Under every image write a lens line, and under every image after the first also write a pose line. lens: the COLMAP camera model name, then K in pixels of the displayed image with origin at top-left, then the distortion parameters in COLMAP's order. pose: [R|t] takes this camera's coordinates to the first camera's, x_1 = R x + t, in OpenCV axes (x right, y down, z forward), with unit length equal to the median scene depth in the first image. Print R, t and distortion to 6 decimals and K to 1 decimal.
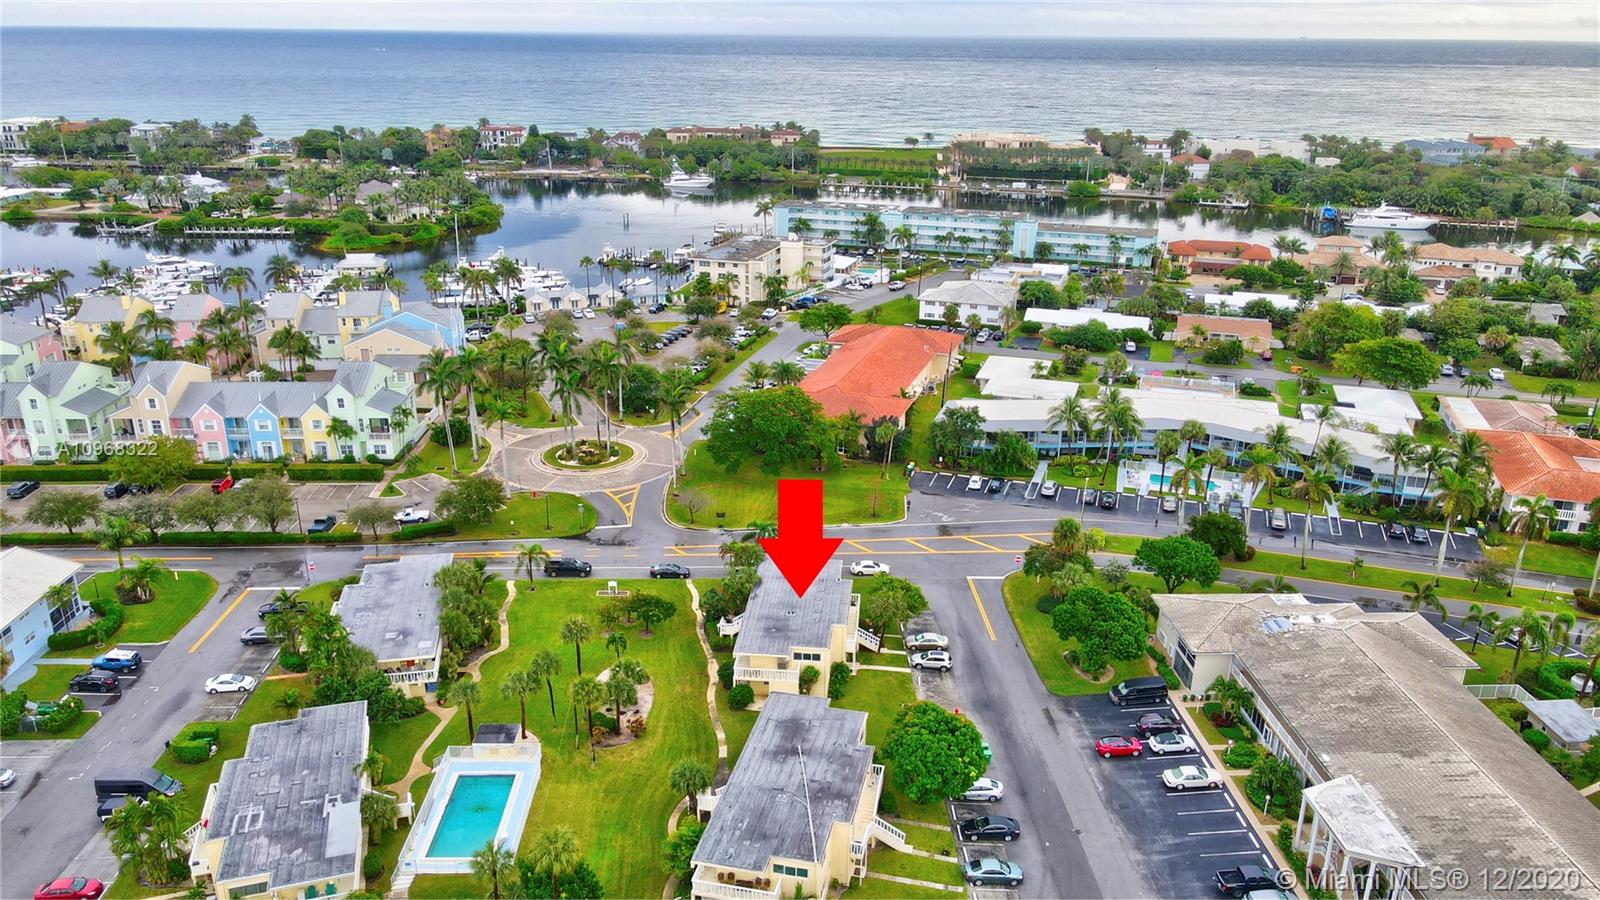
lens RADIAL K [[1188.1, 0, 800.0], [0, 1188.1, 450.0], [0, 0, 1]] dist [-0.009549, 0.048850]
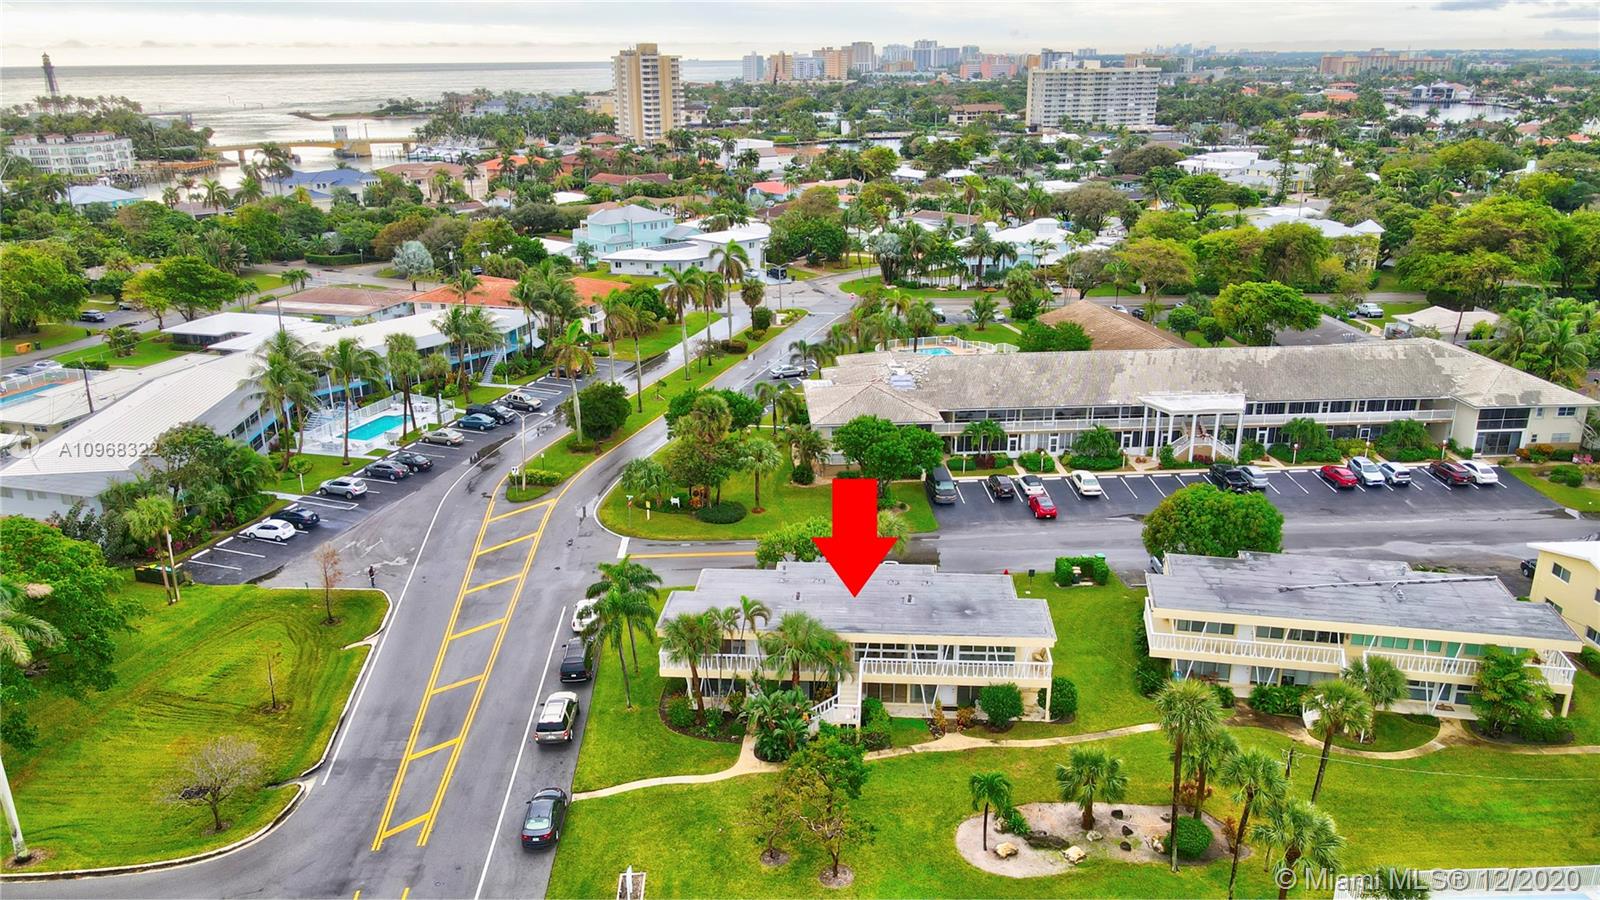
lens RADIAL K [[1184.7, 0, 800.0], [0, 1184.7, 450.0], [0, 0, 1]] dist [0.011739, 0.012987]
pose [[-0.015133, -0.322873, 0.946321, -0.407305], [0.343535, 0.887137, 0.308174, -0.102448], [-0.939018, 0.329758, 0.097493, 0.692863]]
